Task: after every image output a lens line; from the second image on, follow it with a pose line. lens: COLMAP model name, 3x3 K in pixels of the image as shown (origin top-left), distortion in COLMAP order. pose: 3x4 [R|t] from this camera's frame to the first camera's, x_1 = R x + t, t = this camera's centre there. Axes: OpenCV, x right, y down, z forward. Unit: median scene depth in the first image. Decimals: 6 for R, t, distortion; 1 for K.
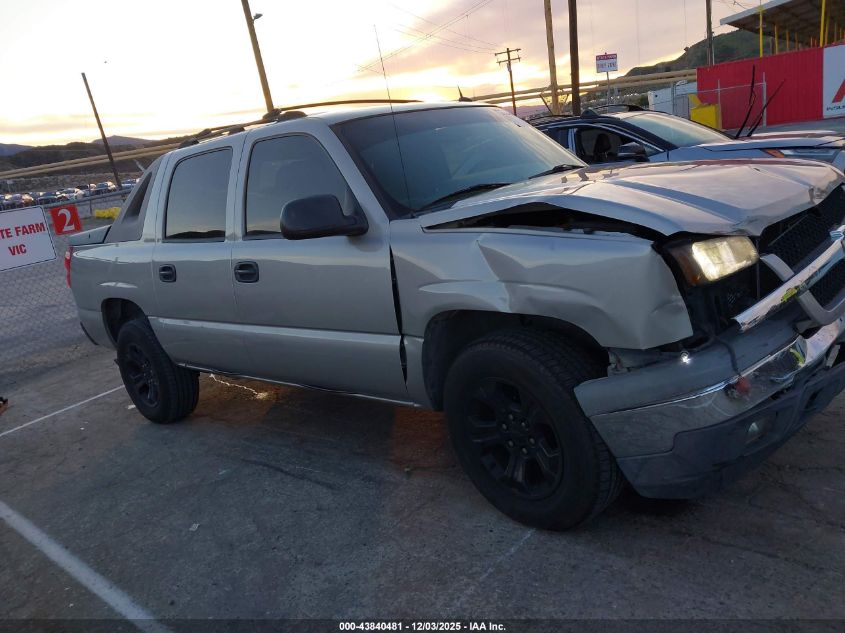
lens RADIAL K [[662.7, 0, 422.5], [0, 662.7, 316.5], [0, 0, 1]] dist [0.029464, -0.001700]
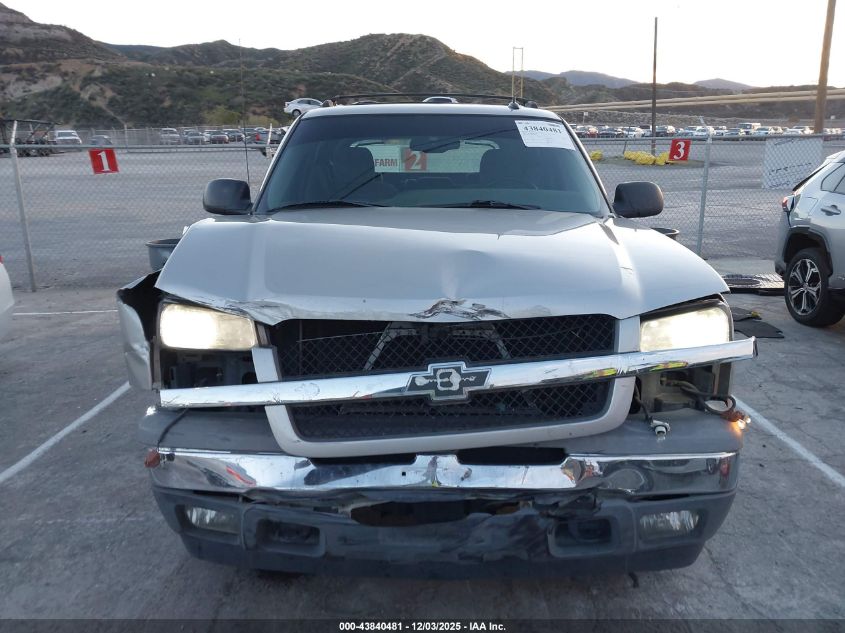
lens RADIAL K [[662.7, 0, 422.5], [0, 662.7, 316.5], [0, 0, 1]] dist [0.029464, -0.001700]
pose [[0.677668, 0.338908, -0.652616, 1.090832], [-0.288155, 0.938878, 0.188349, -0.321883], [0.676560, 0.060417, 0.733905, 0.447490]]
